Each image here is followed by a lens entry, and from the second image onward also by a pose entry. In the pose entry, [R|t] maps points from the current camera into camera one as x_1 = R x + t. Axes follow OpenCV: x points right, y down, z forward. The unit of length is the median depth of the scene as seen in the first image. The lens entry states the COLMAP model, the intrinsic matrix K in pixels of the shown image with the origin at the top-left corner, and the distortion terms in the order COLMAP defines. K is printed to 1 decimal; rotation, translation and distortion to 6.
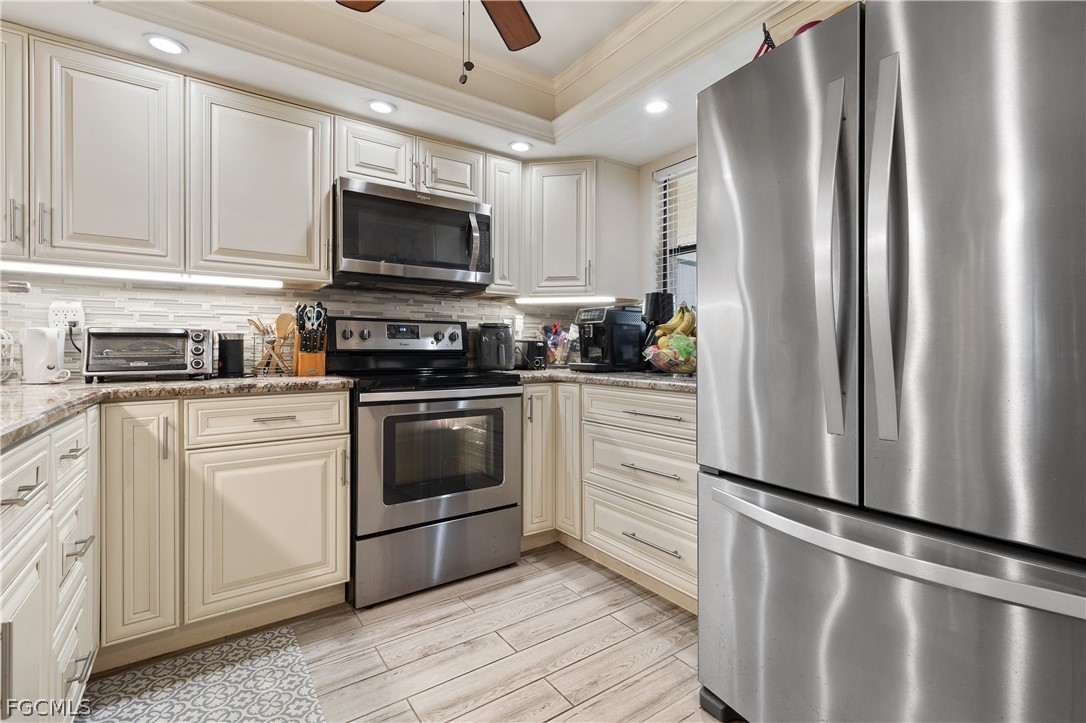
lens RADIAL K [[503.4, 0, 545.5], [0, 503.4, 353.2], [0, 0, 1]] dist [0.003063, -0.000269]
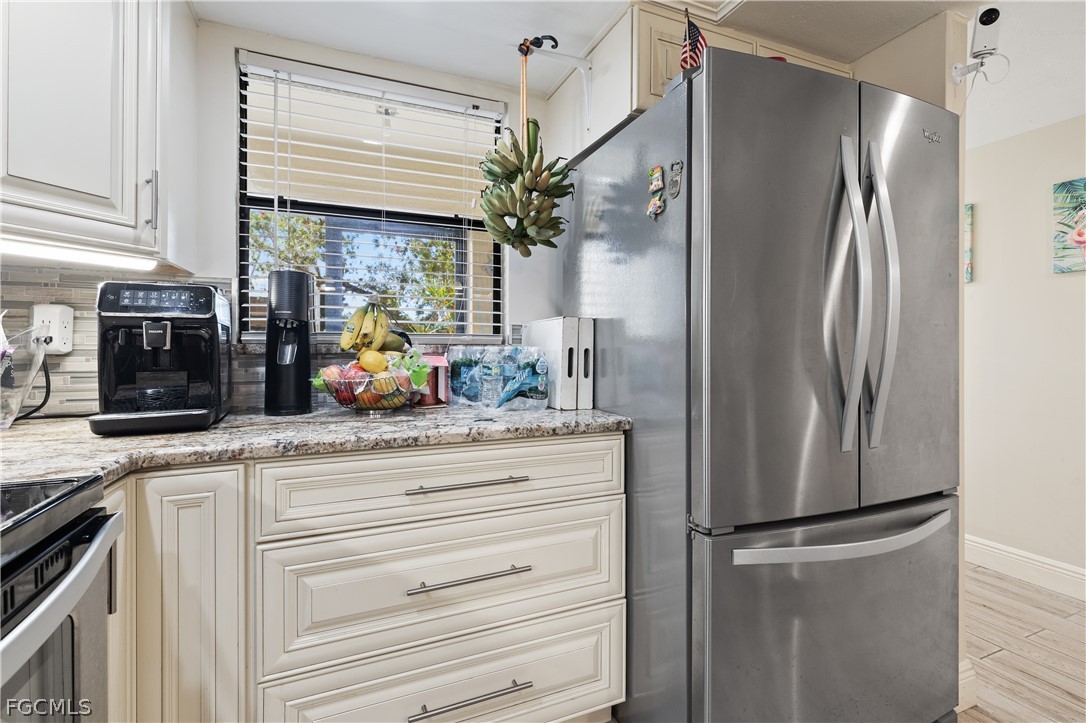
lens RADIAL K [[503.4, 0, 537.9], [0, 503.4, 353.9], [0, 0, 1]] dist [0.003063, -0.000269]
pose [[0.199598, -0.009229, 0.979834, -0.310500], [0.011307, 0.999911, 0.007115, -0.032141], [-0.979813, 0.009659, 0.199684, 0.691387]]
